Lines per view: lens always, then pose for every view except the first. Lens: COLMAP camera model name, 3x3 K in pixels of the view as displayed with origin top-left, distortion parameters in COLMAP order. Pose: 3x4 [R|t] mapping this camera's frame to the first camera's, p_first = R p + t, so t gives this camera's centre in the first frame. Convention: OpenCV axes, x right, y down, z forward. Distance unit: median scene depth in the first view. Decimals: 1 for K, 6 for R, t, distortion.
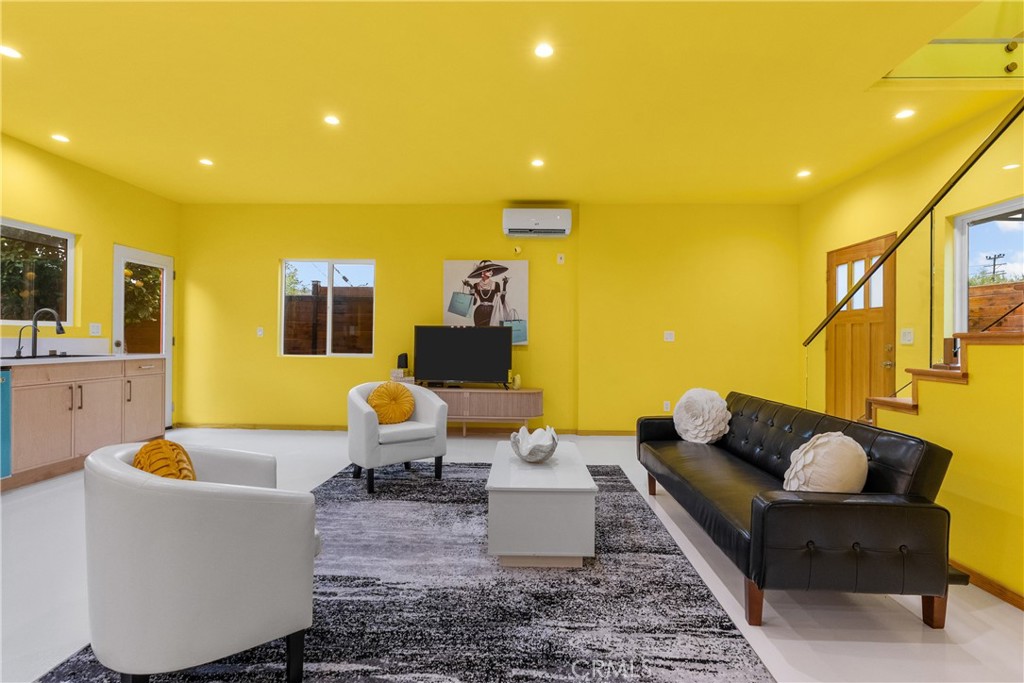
lens RADIAL K [[465.7, 0, 513.6], [0, 465.7, 338.4], [0, 0, 1]] dist [-0.012360, 0.005523]
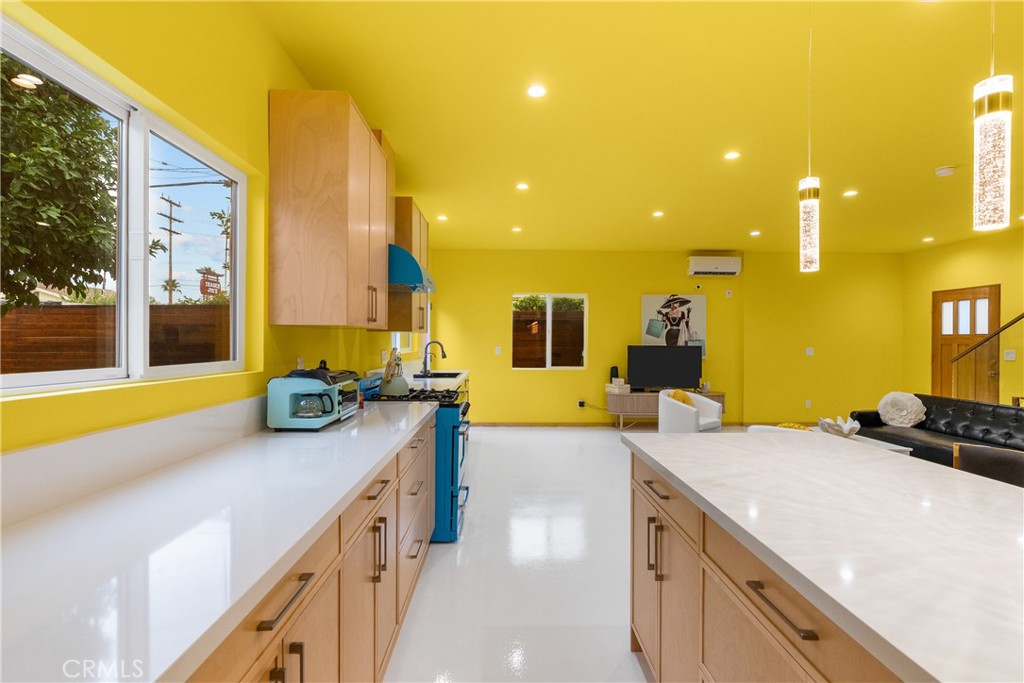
lens RADIAL K [[465.7, 0, 514.7], [0, 465.7, 343.6], [0, 0, 1]] dist [-0.012360, 0.005523]
pose [[0.998476, -0.007098, 0.054729, -0.619649], [0.006436, 0.999904, 0.012260, -0.052274], [-0.054811, -0.011889, 0.998426, -0.305418]]
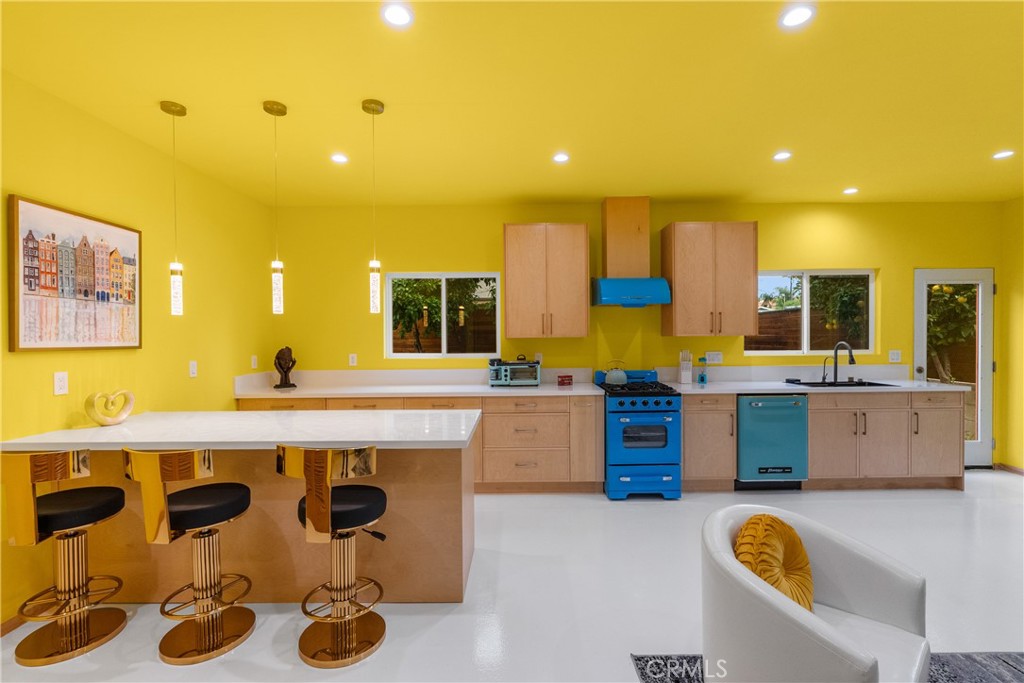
lens RADIAL K [[465.7, 0, 517.2], [0, 465.7, 341.4], [0, 0, 1]] dist [-0.012360, 0.005523]
pose [[0.027403, 0.003594, -0.999618, 0.096648], [0.013804, 0.999897, 0.003973, -0.060124], [0.999529, -0.013908, 0.027351, 0.110830]]
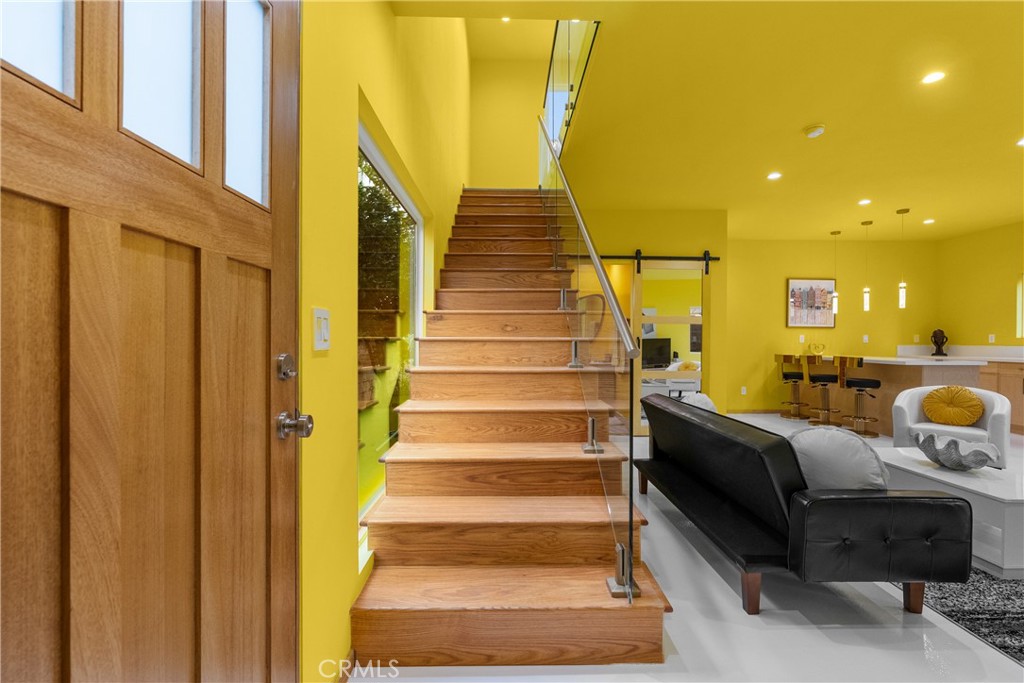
lens RADIAL K [[465.7, 0, 510.3], [0, 465.7, 341.3], [0, 0, 1]] dist [-0.012360, 0.005523]
pose [[-0.998837, -0.011673, -0.046782, 0.550753], [-0.011495, 0.999926, -0.004058, 0.002383], [0.046826, -0.003515, -0.998897, 1.013163]]
